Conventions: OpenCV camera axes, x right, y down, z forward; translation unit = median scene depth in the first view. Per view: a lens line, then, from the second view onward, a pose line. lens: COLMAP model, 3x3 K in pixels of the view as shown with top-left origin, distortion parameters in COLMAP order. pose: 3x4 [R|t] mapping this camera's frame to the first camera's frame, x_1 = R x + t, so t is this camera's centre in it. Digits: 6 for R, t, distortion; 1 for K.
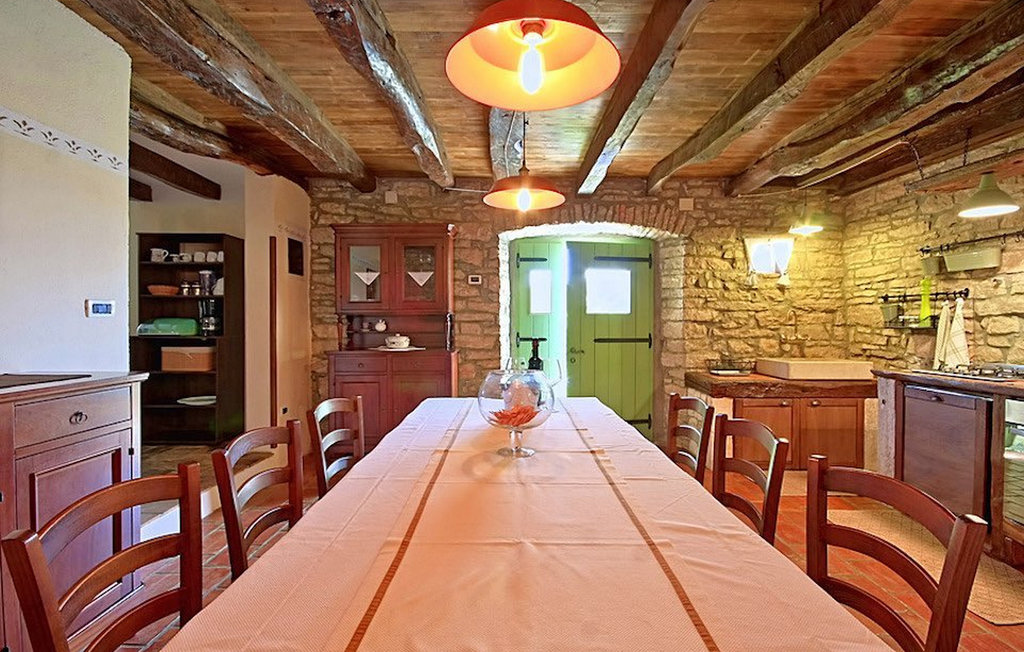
lens RADIAL K [[474.7, 0, 512.0], [0, 474.7, 326.0], [0, 0, 1]] dist [0.002357, -0.009754]
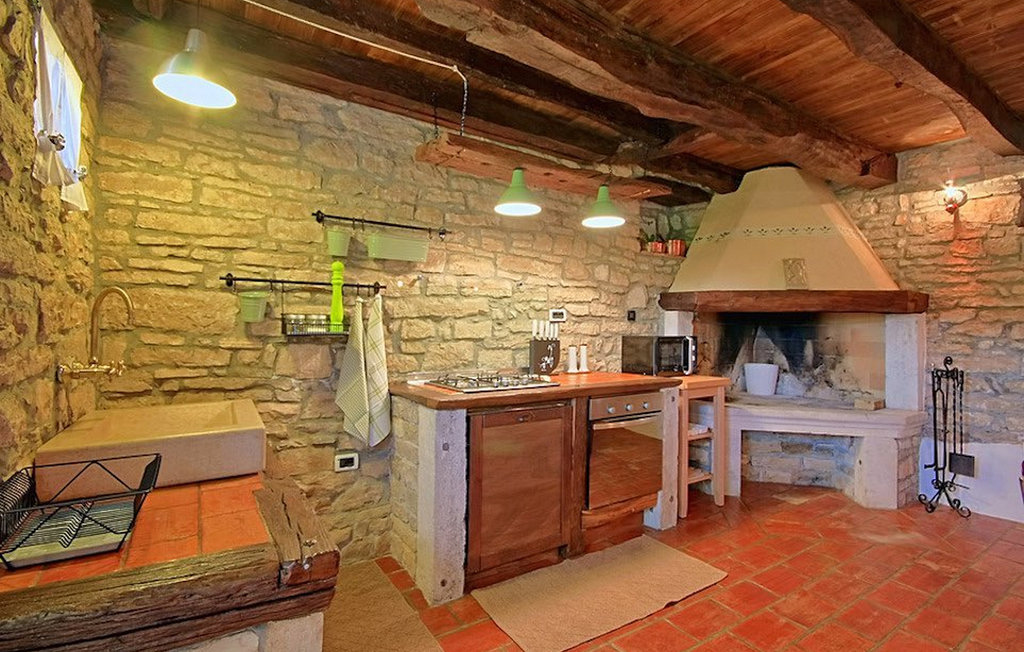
lens RADIAL K [[474.7, 0, 512.0], [0, 474.7, 326.0], [0, 0, 1]] dist [0.002357, -0.009754]
pose [[-0.547657, 0.000040, 0.836703, 0.150672], [0.000772, 1.000000, 0.000457, -0.005961], [-0.836702, 0.000896, -0.547657, 1.041110]]
